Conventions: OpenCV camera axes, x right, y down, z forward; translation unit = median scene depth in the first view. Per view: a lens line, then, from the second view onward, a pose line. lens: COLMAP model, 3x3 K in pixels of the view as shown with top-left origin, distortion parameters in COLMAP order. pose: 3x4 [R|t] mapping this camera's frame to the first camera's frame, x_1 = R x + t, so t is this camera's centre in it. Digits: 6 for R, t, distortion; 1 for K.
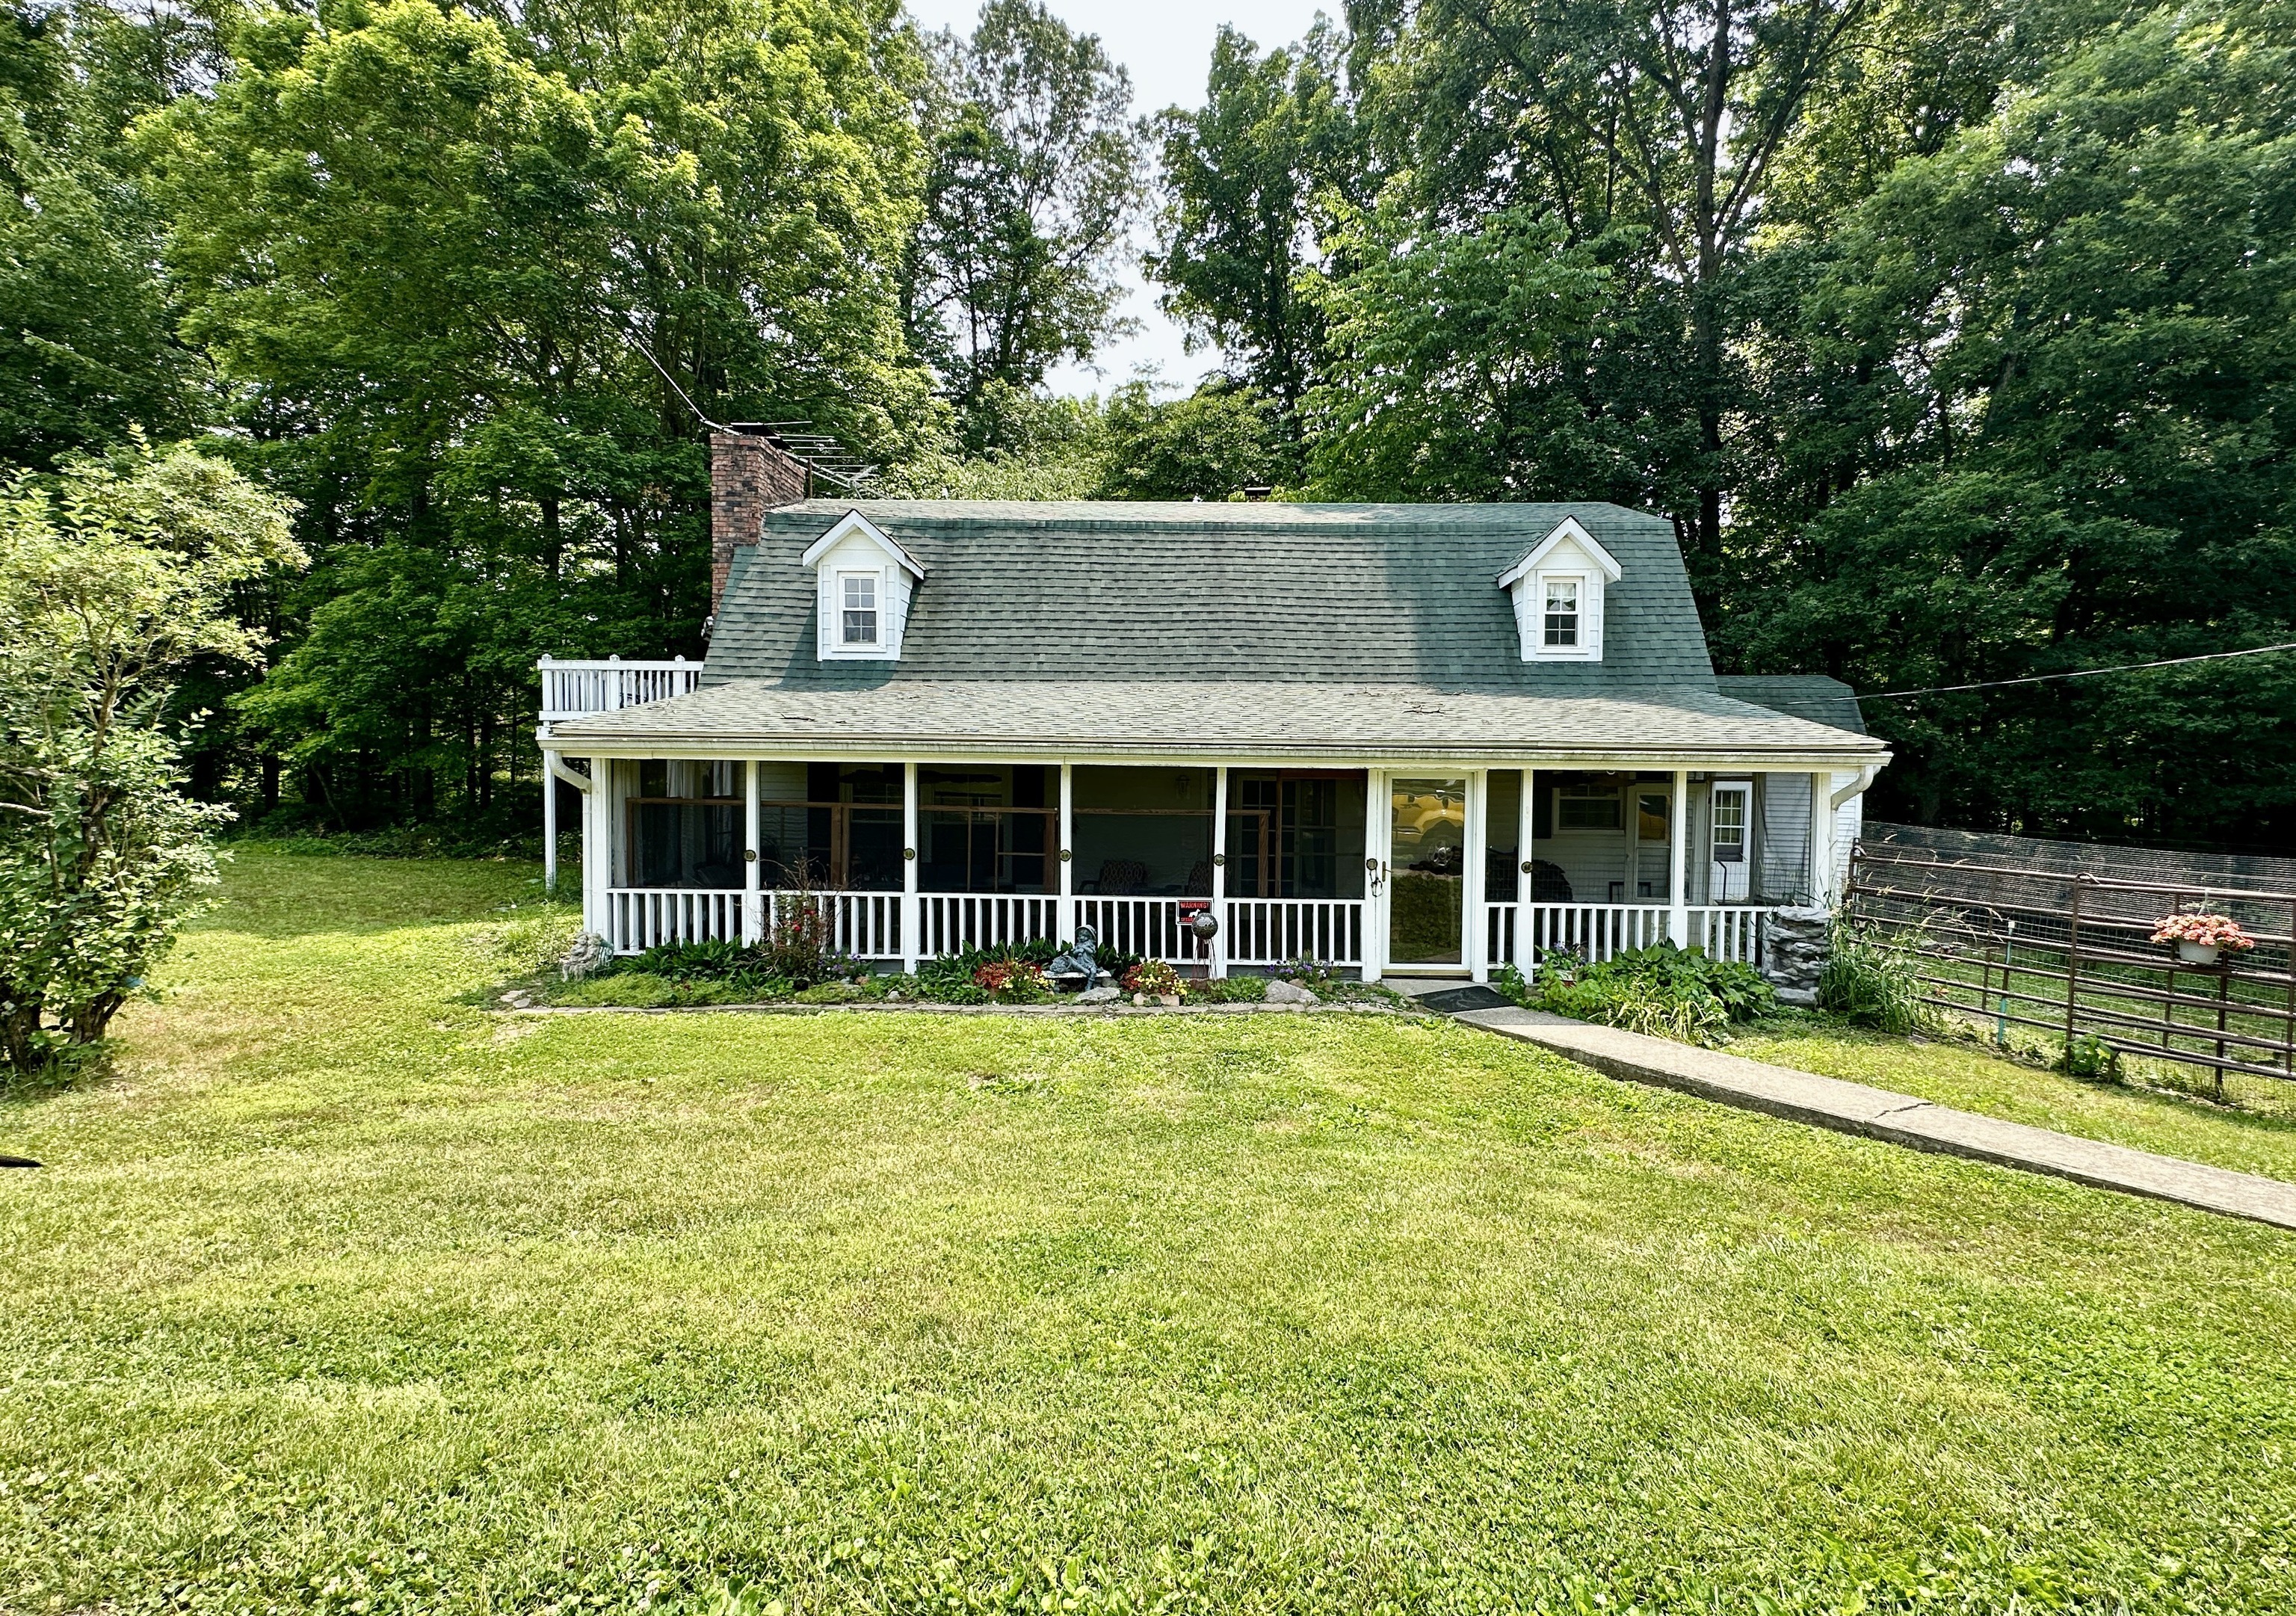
lens RADIAL K [[998.8, 0, 1170.0], [0, 998.8, 811.8], [0, 0, 1]] dist [-0.003219, -0.000494]
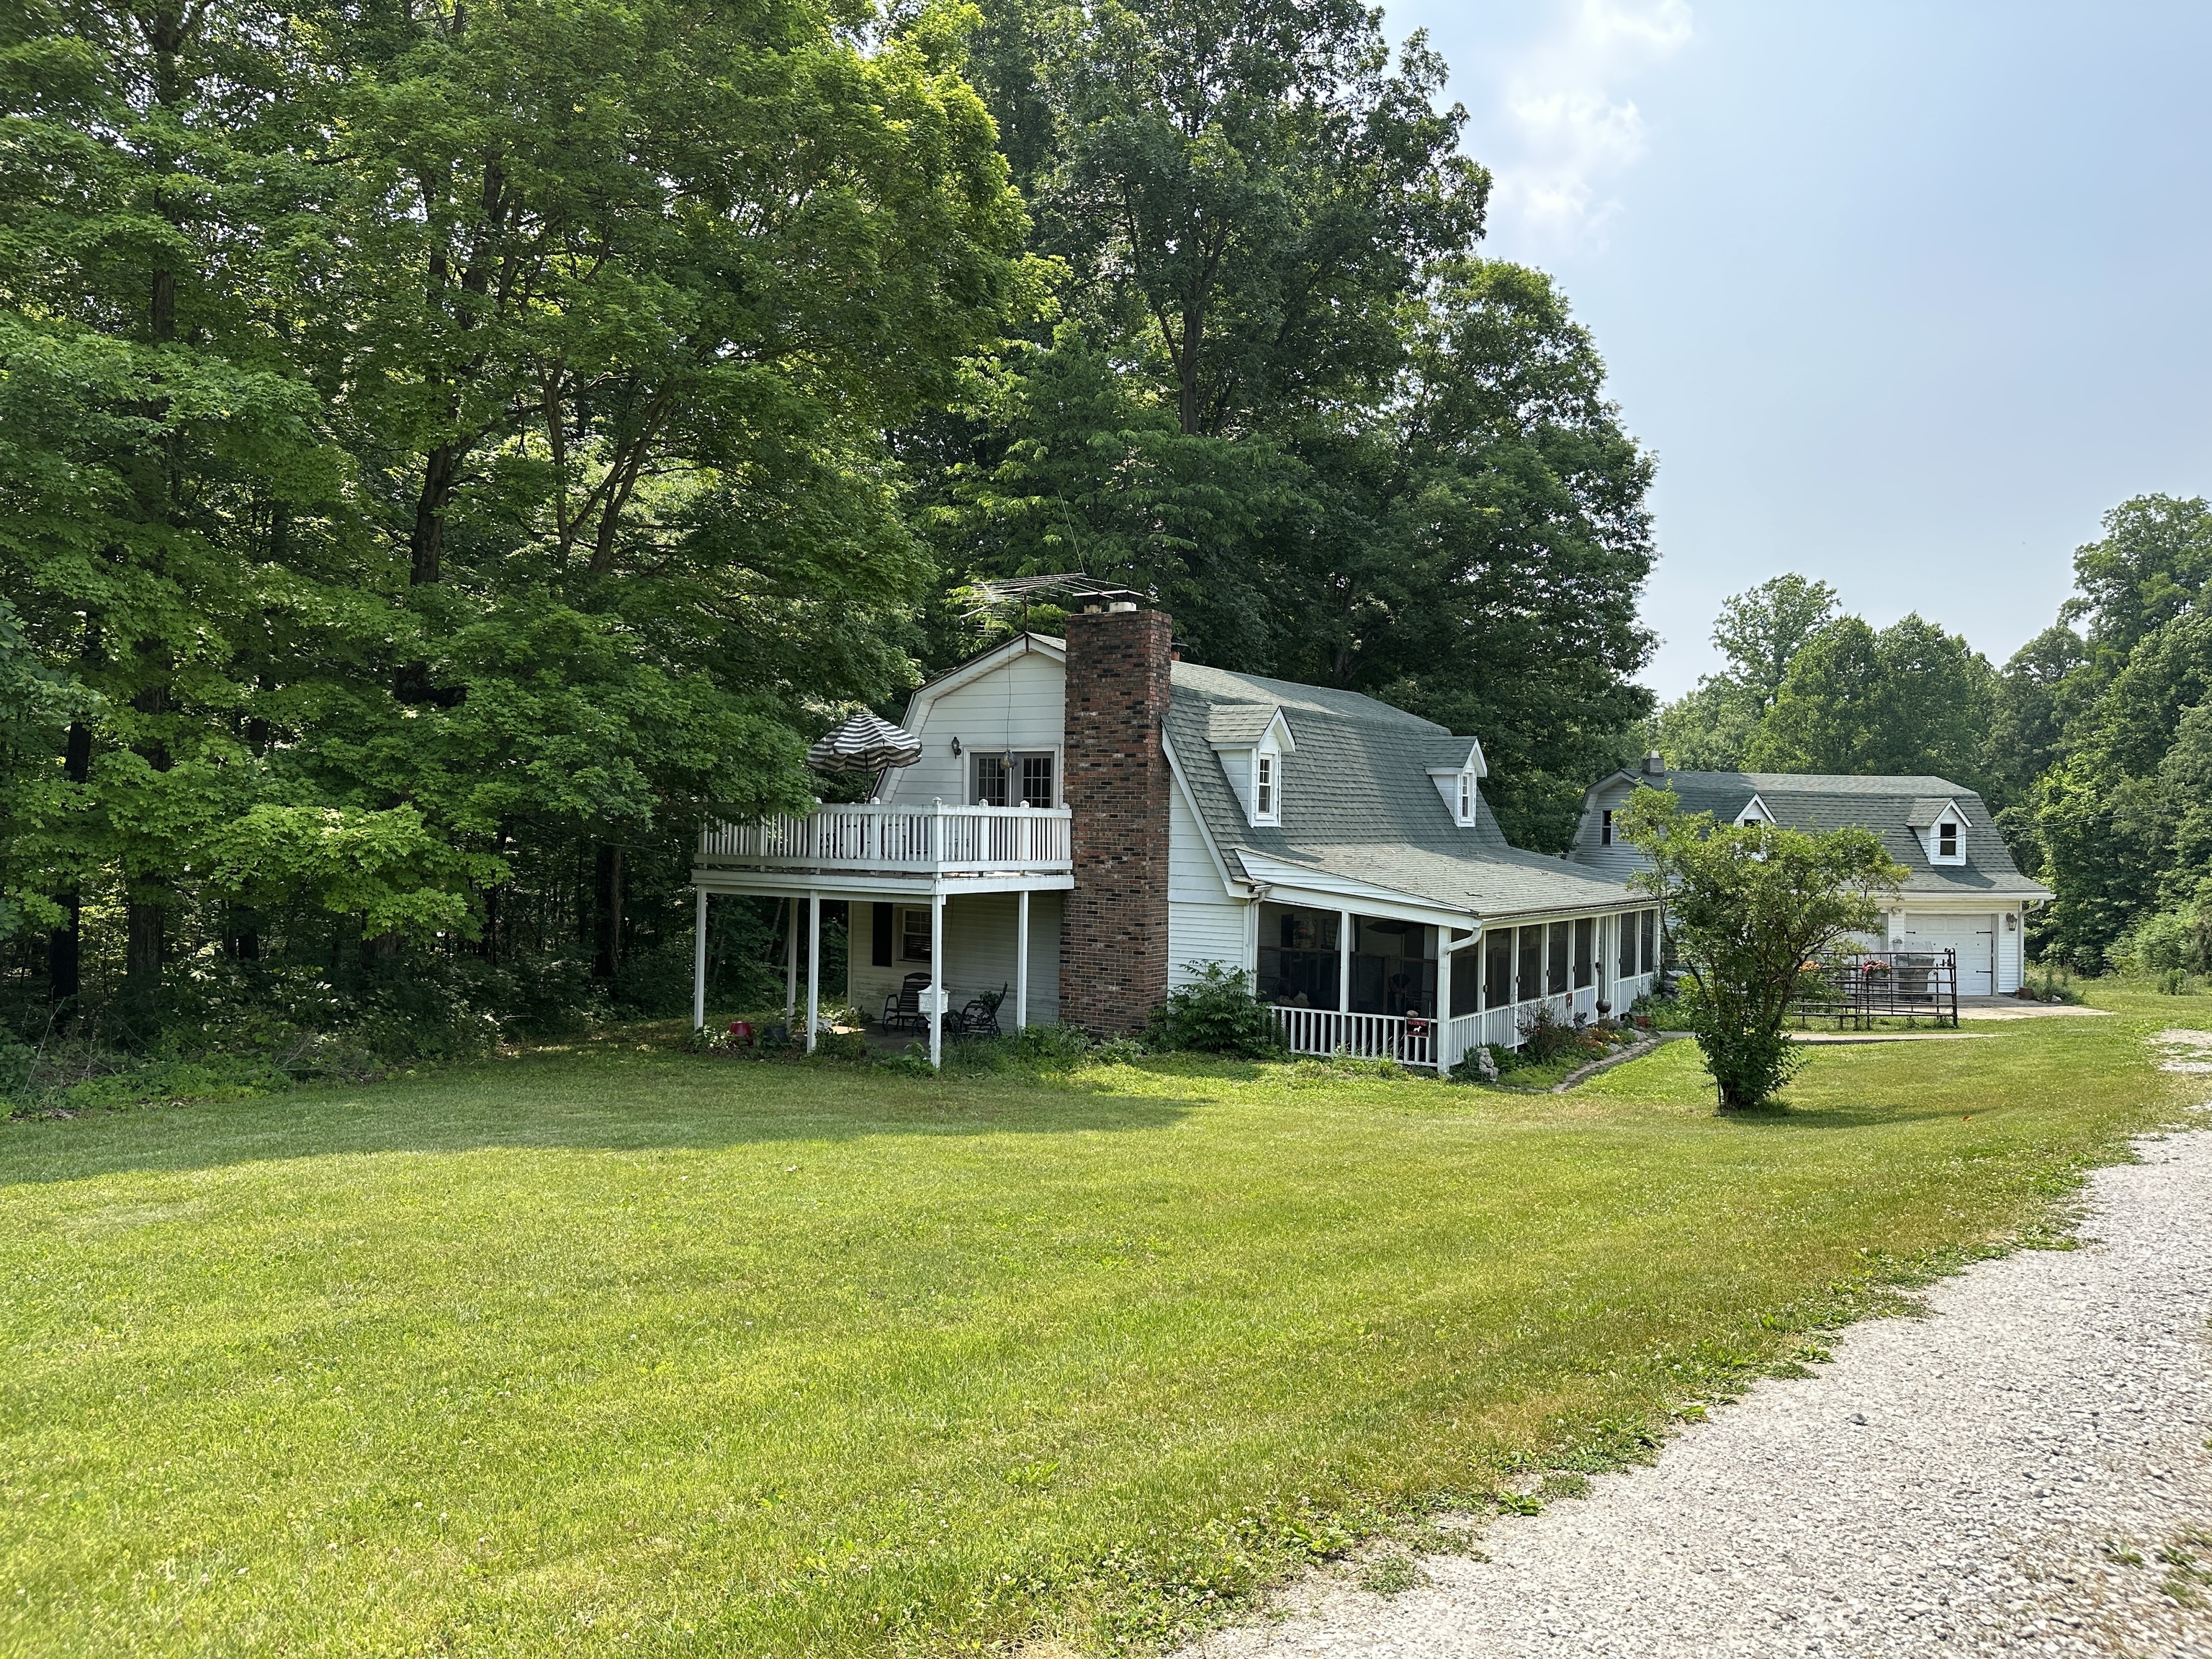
lens RADIAL K [[1564.7, 0, 1117.4], [0, 1564.7, 837.9], [0, 0, 1]] dist [0.026912, 0.000592]
pose [[0.541113, -0.003847, 0.840941, -2.642482], [0.018575, 0.999800, -0.007378, -0.173252], [-0.840744, 0.019613, 0.541077, 0.184486]]
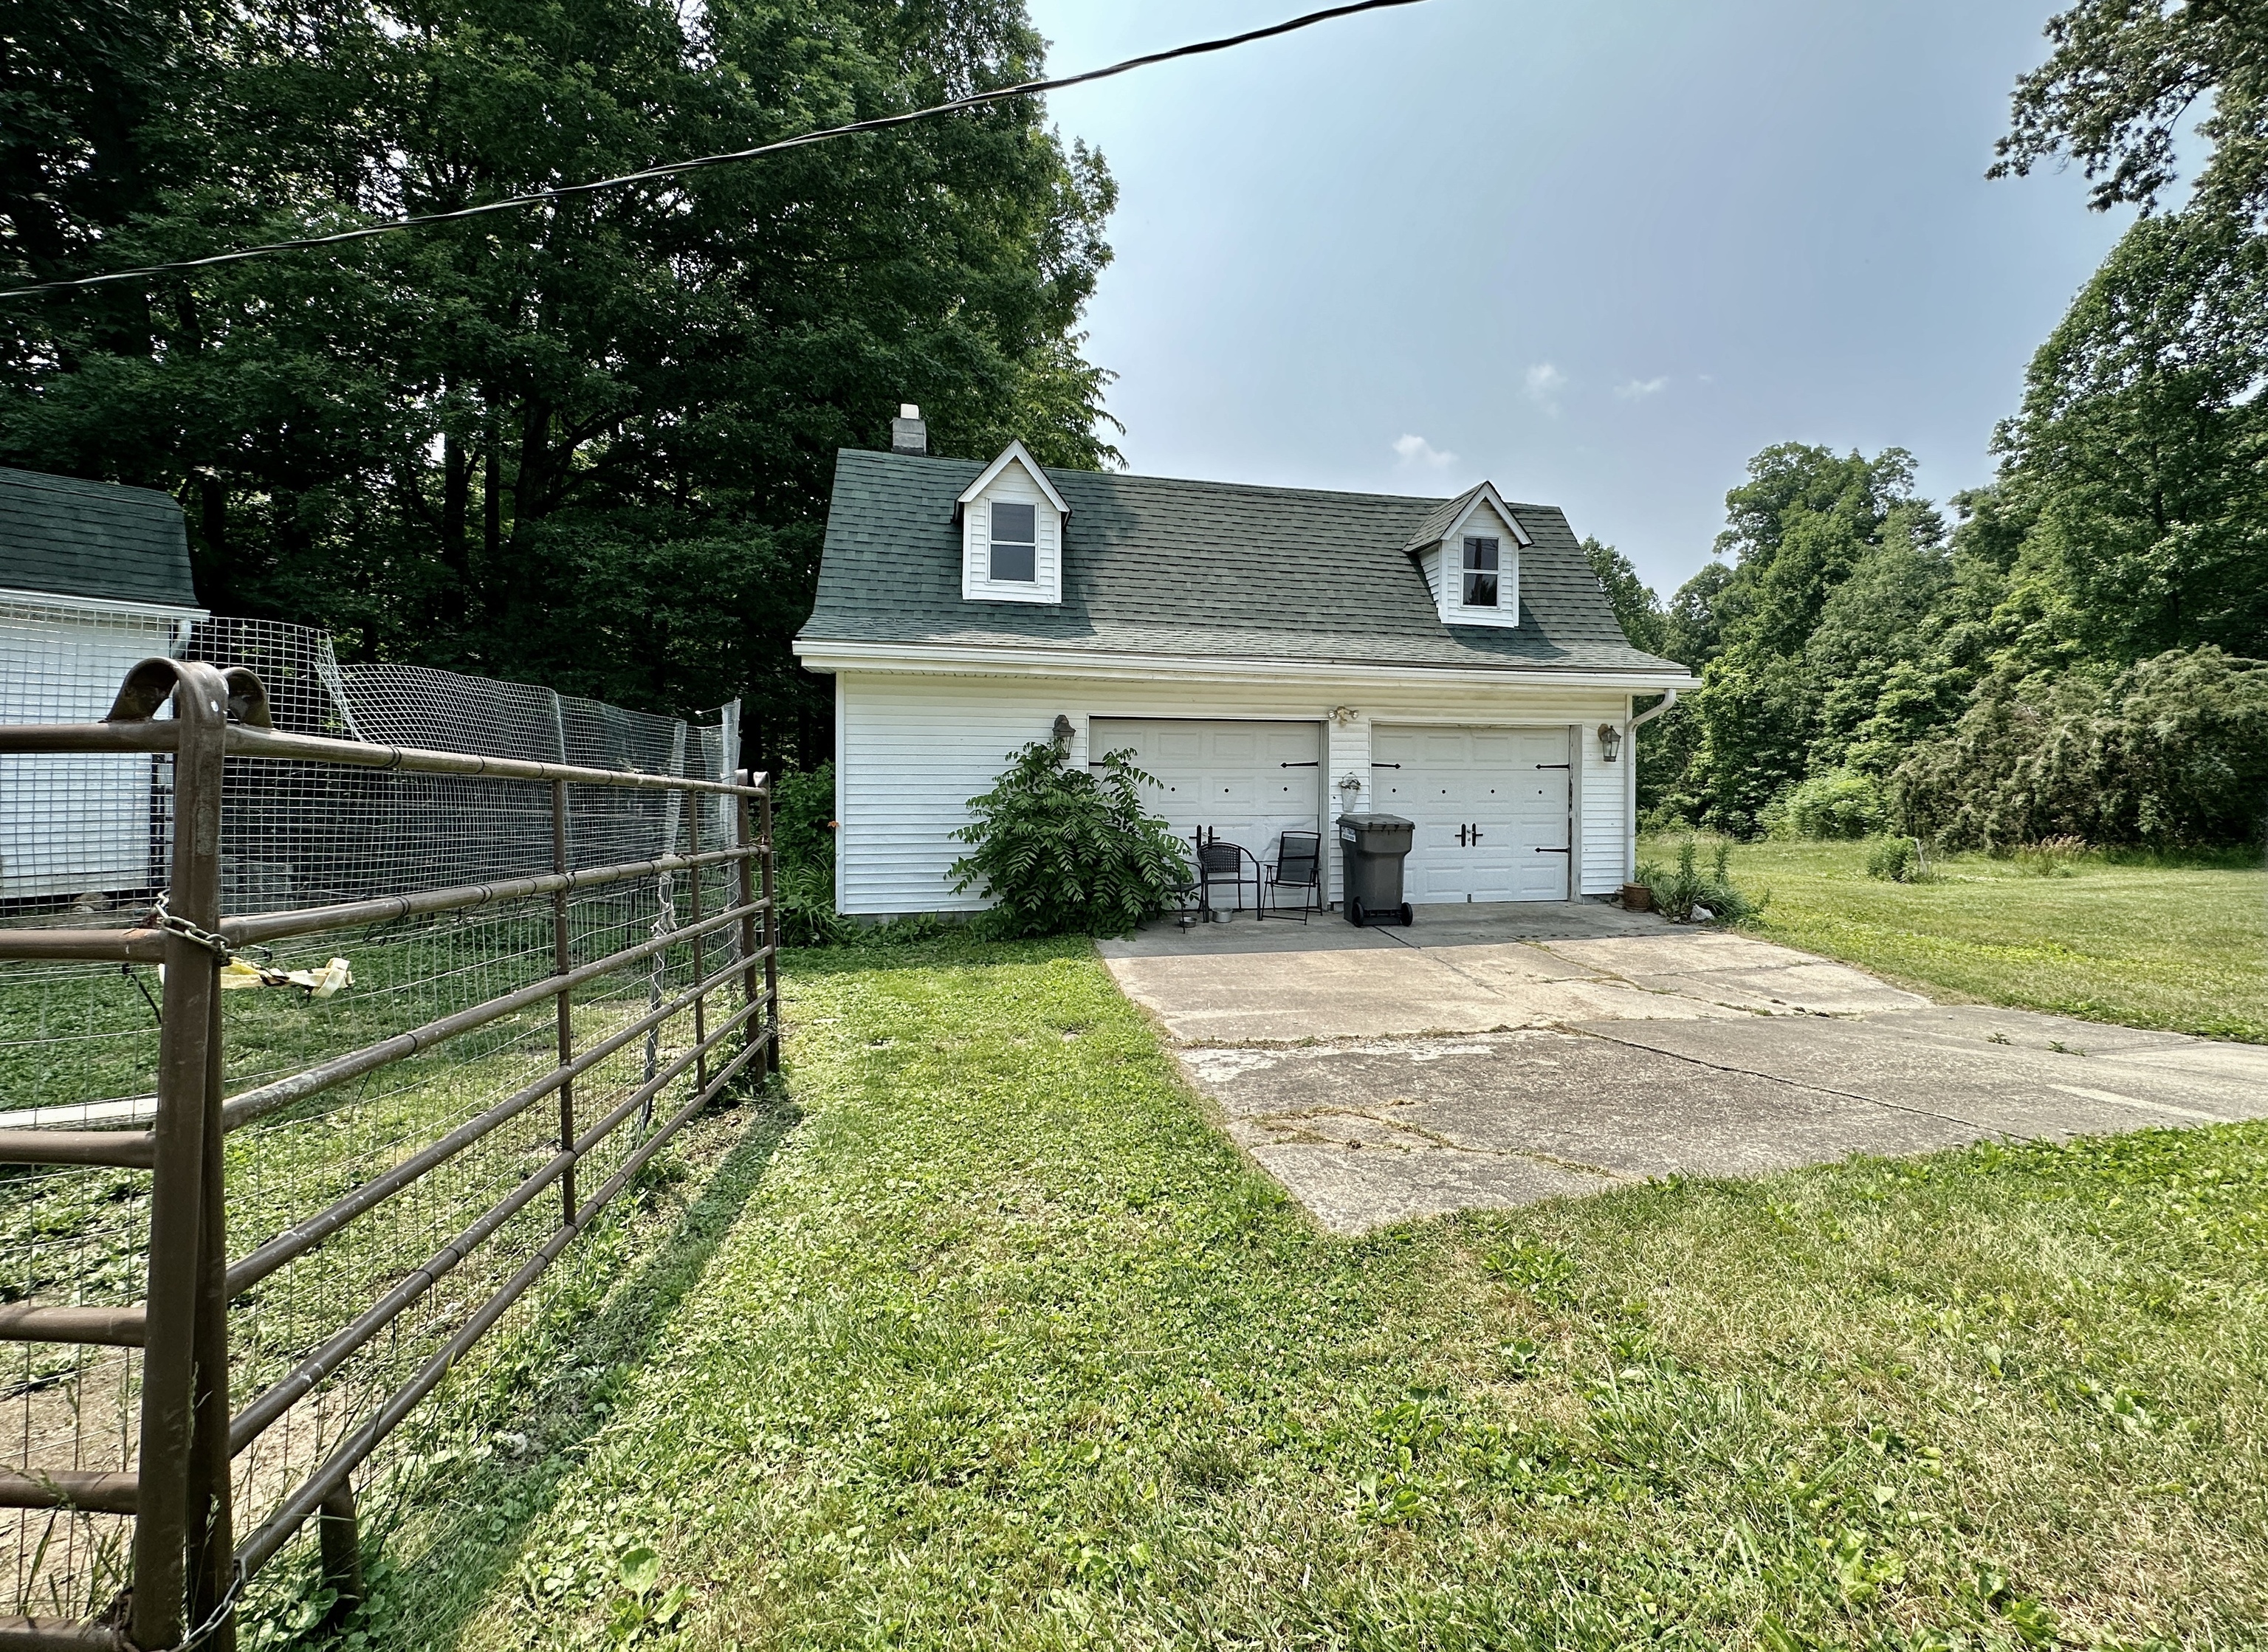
lens RADIAL K [[935.9, 0, 1158.9], [0, 935.9, 762.7], [0, 0, 1]] dist [0.003402, 0.000275]
pose [[0.541404, -0.013541, 0.840653, 0.877860], [0.024946, 0.999689, 0.000037, 0.074086], [-0.840392, 0.020951, 0.541573, 0.302182]]
